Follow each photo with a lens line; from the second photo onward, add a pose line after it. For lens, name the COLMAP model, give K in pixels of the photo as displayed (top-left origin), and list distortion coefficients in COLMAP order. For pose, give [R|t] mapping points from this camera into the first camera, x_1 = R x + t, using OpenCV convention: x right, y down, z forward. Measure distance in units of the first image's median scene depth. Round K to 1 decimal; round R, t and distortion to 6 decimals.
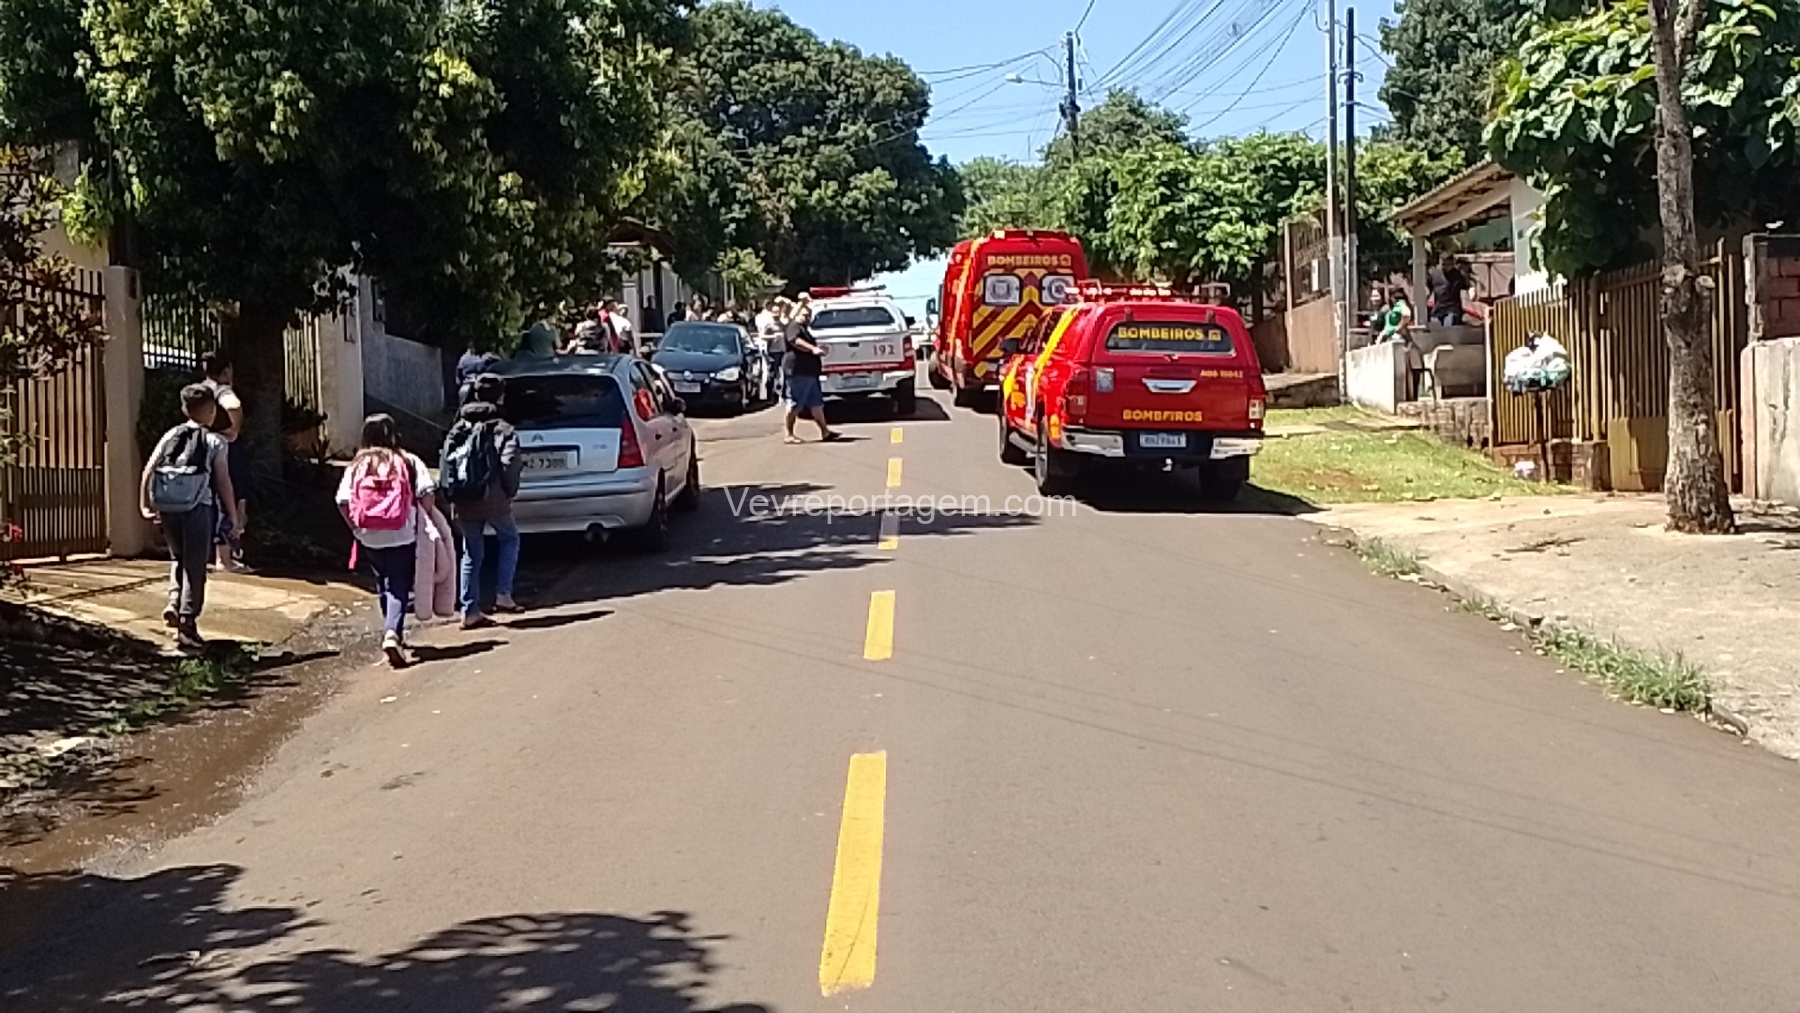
lens RADIAL K [[2073.2, 0, 897.6], [0, 2073.2, 511.5], [0, 0, 1]] dist [0.058467, 0.000000]
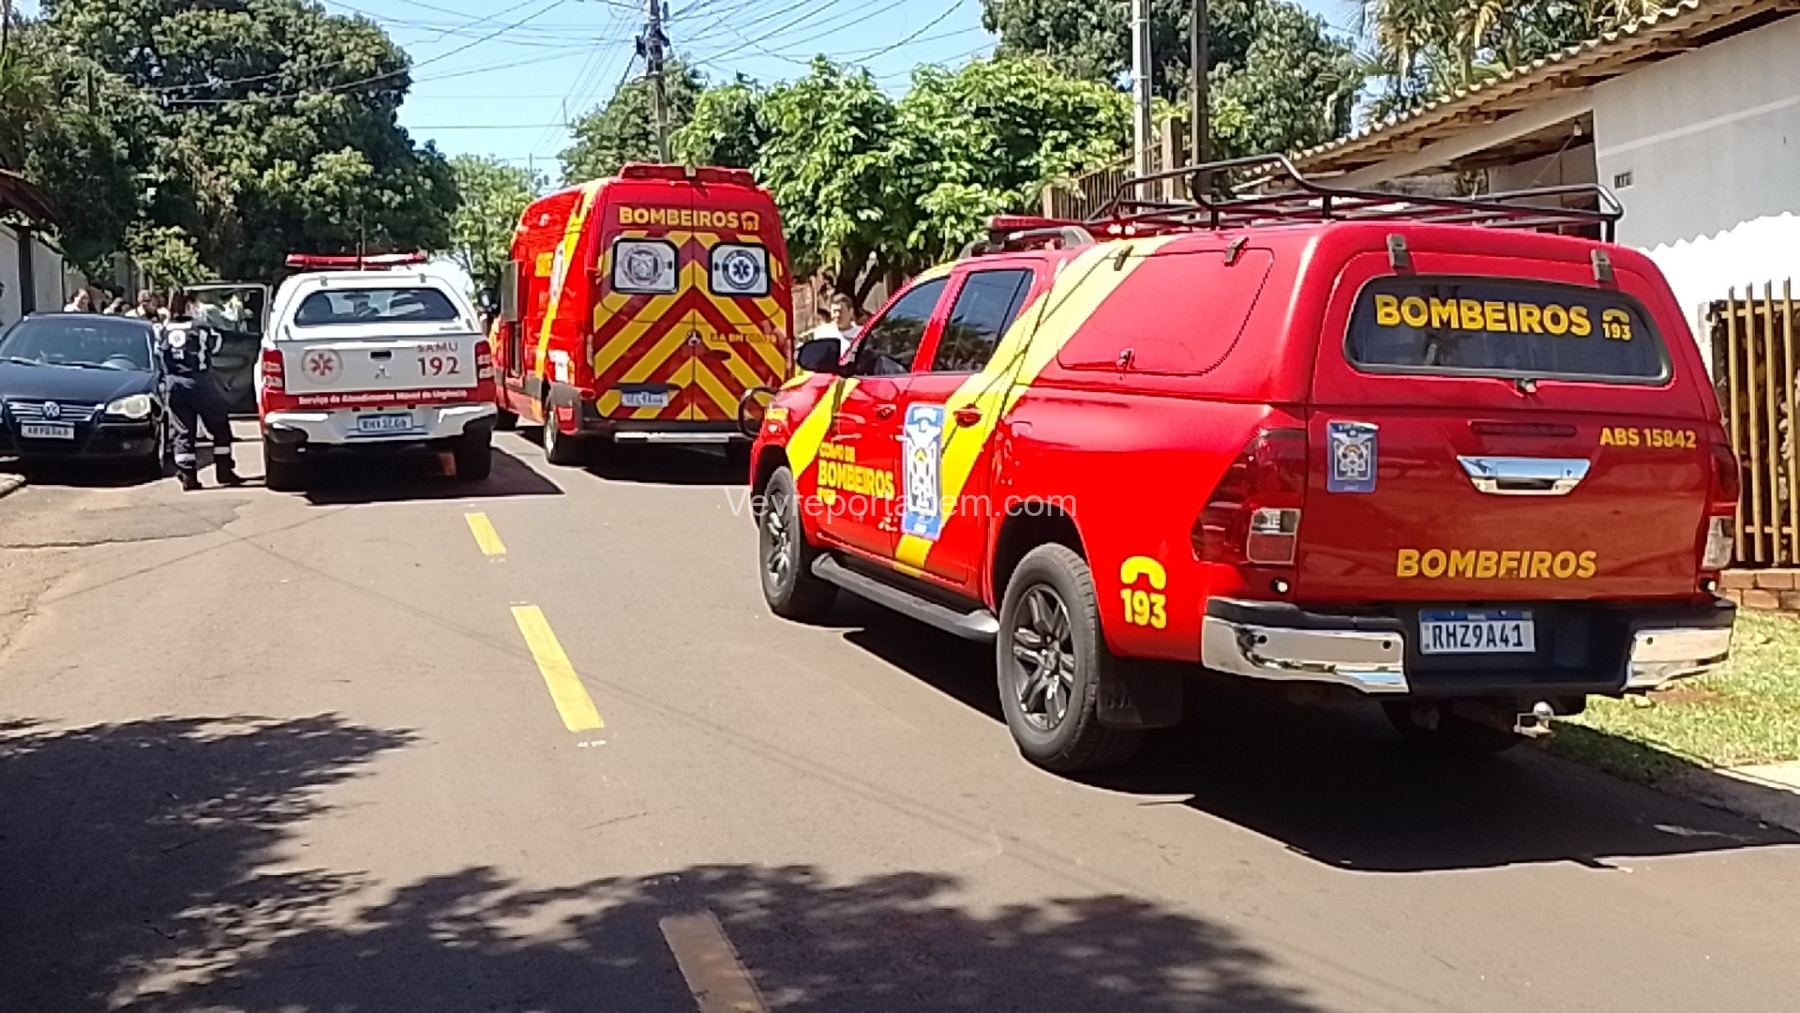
lens RADIAL K [[1898.1, 0, 912.1], [0, 1898.1, 493.1], [0, 0, 1]] dist [0.052255, 0.000000]
pose [[0.957152, -0.002097, 0.289579, -0.028371], [0.007485, 0.999819, -0.017501, -0.030391], [-0.289490, 0.018918, 0.956994, 0.423586]]
